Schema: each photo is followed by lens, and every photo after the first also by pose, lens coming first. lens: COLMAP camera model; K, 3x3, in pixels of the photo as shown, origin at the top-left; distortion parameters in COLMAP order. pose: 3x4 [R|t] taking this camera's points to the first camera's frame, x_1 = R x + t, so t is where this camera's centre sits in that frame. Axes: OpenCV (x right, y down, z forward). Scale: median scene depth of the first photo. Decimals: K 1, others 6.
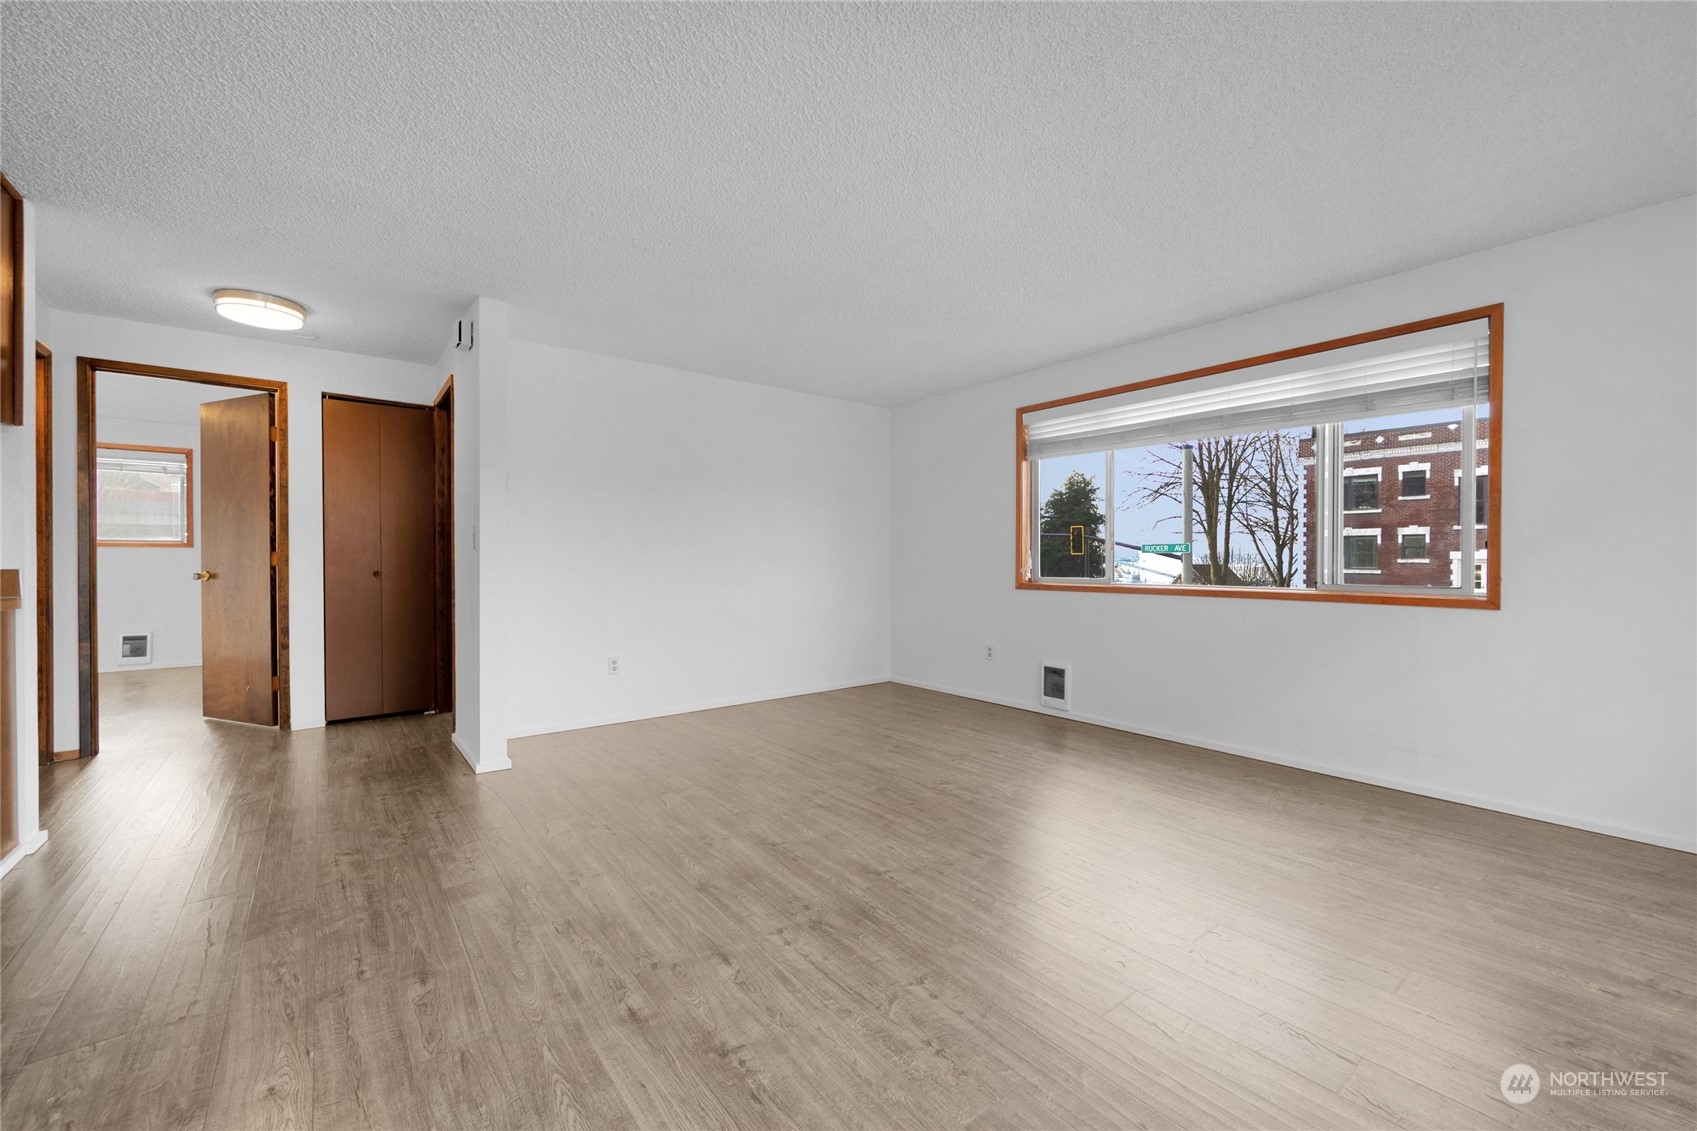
lens RADIAL K [[676.9, 0, 868.2], [0, 676.9, 565.5], [0, 0, 1]] dist [-0.000884, -0.000041]
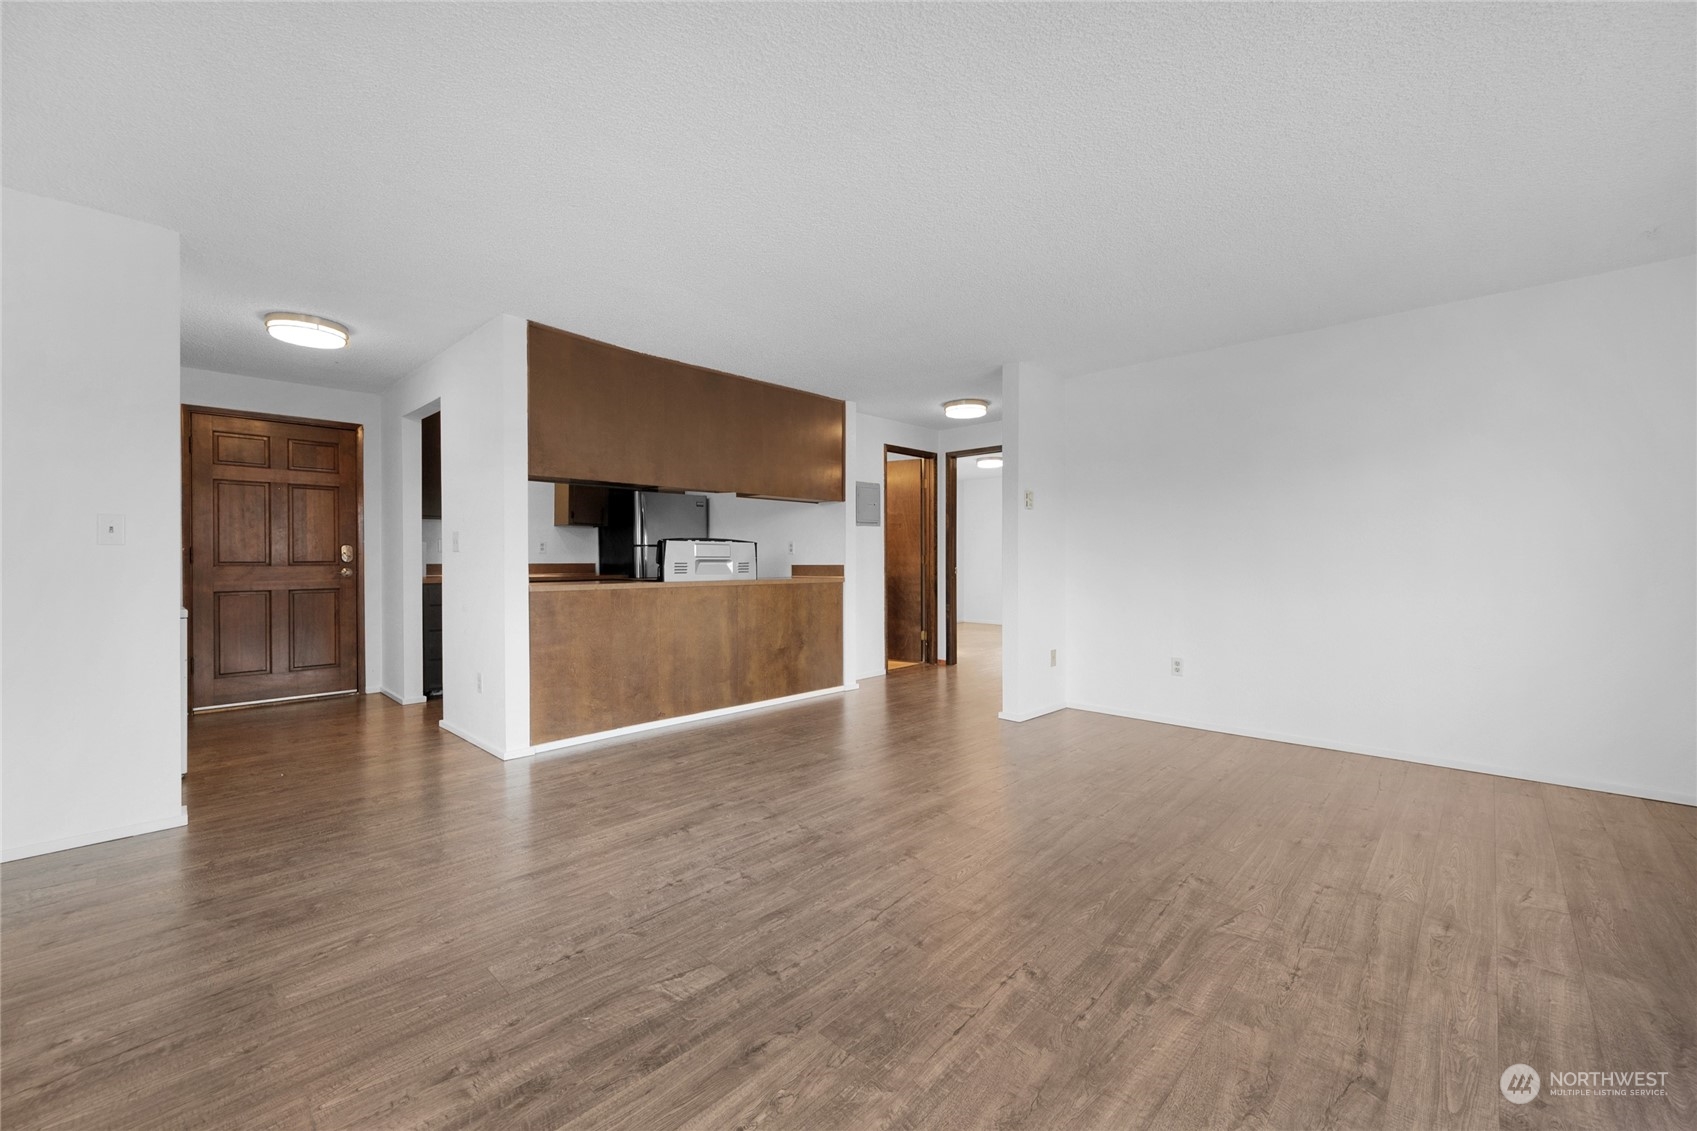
lens RADIAL K [[677.6, 0, 841.5], [0, 677.6, 562.8], [0, 0, 1]] dist [0.001914, 0.000133]
pose [[0.125920, 0.004986, -0.992028, 0.864790], [-0.007446, 0.999964, 0.004080, -0.006971], [0.992013, 0.006873, 0.125952, 0.616822]]
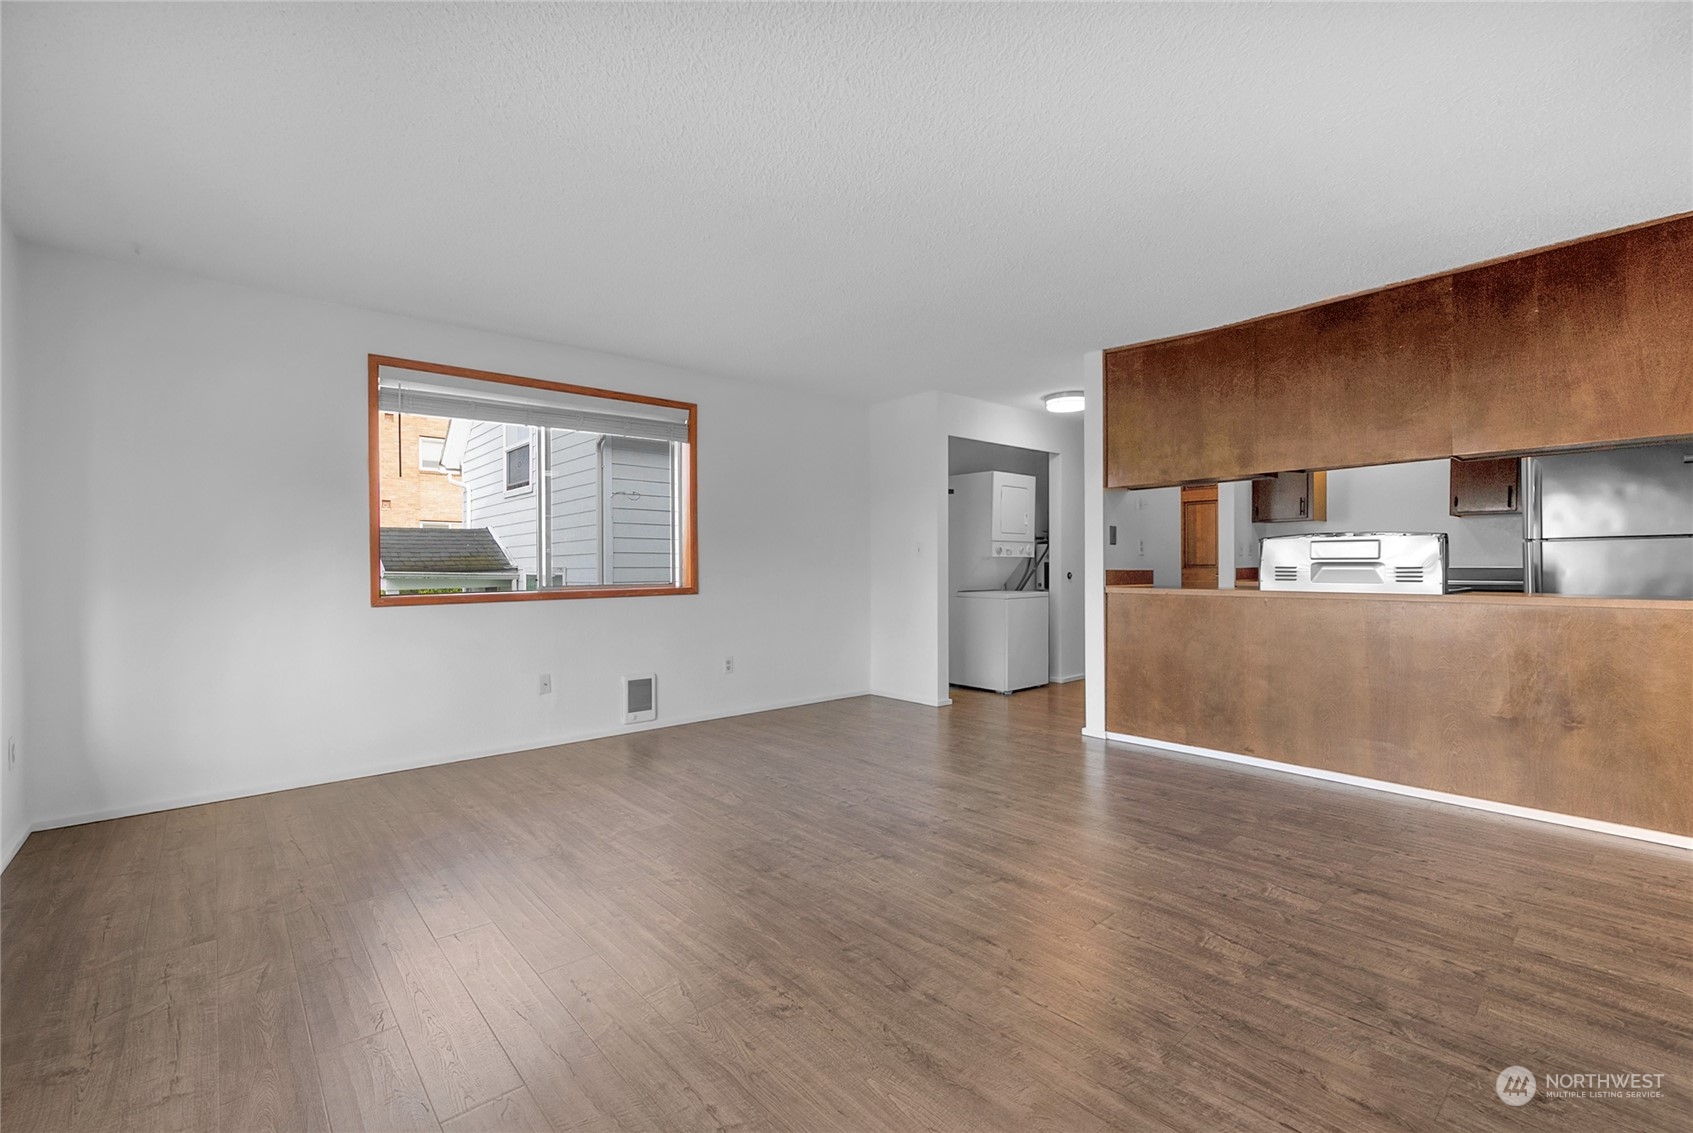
lens RADIAL K [[737.7, 0, 849.1], [0, 737.7, 567.1], [0, 0, 1]] dist [-0.002386, -0.000104]
pose [[-0.999283, 0.004998, -0.037537, 0.091101], [0.004613, 0.999936, 0.010338, -0.015453], [0.037586, 0.010157, -0.999242, 1.767371]]
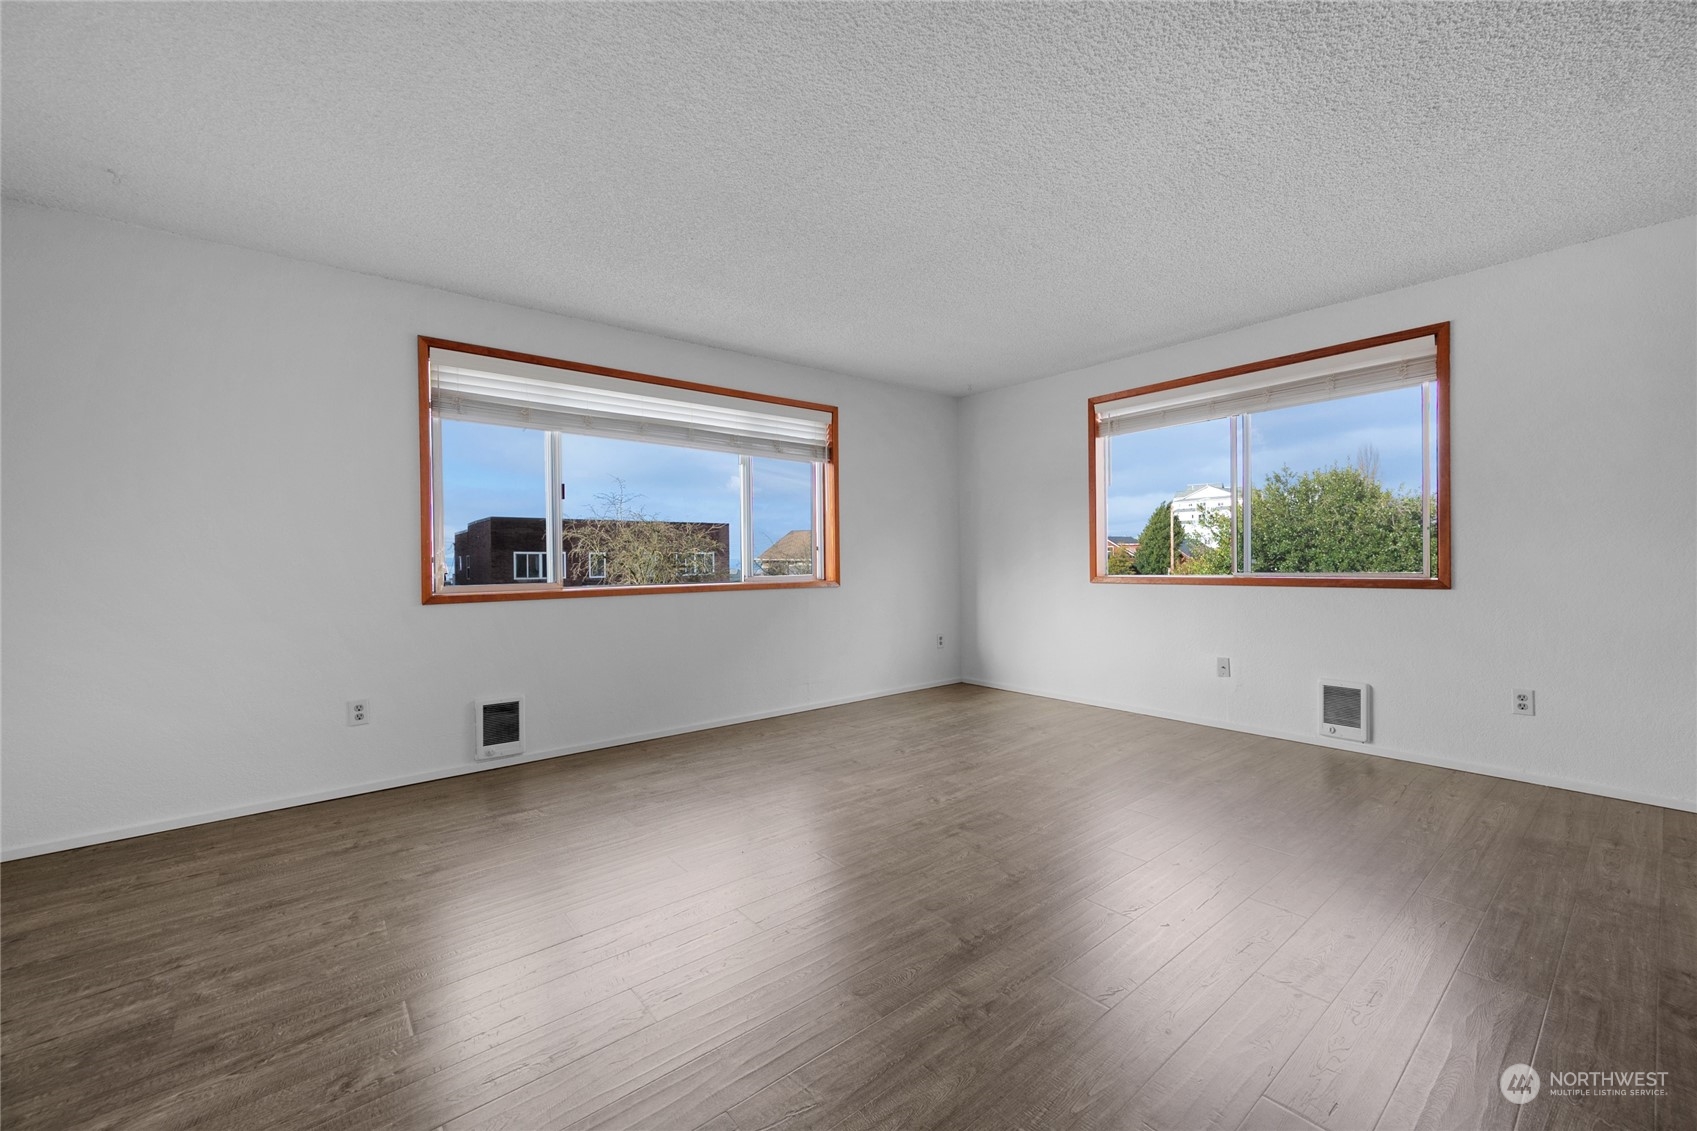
lens RADIAL K [[666.3, 0, 840.7], [0, 666.3, 564.7], [0, 0, 1]] dist [-0.001088, 0.000184]
pose [[0.000600, -0.011006, 0.999939, -0.762273], [0.018534, 0.999768, 0.010993, -0.008066], [-0.999828, 0.018526, 0.000804, 1.011929]]
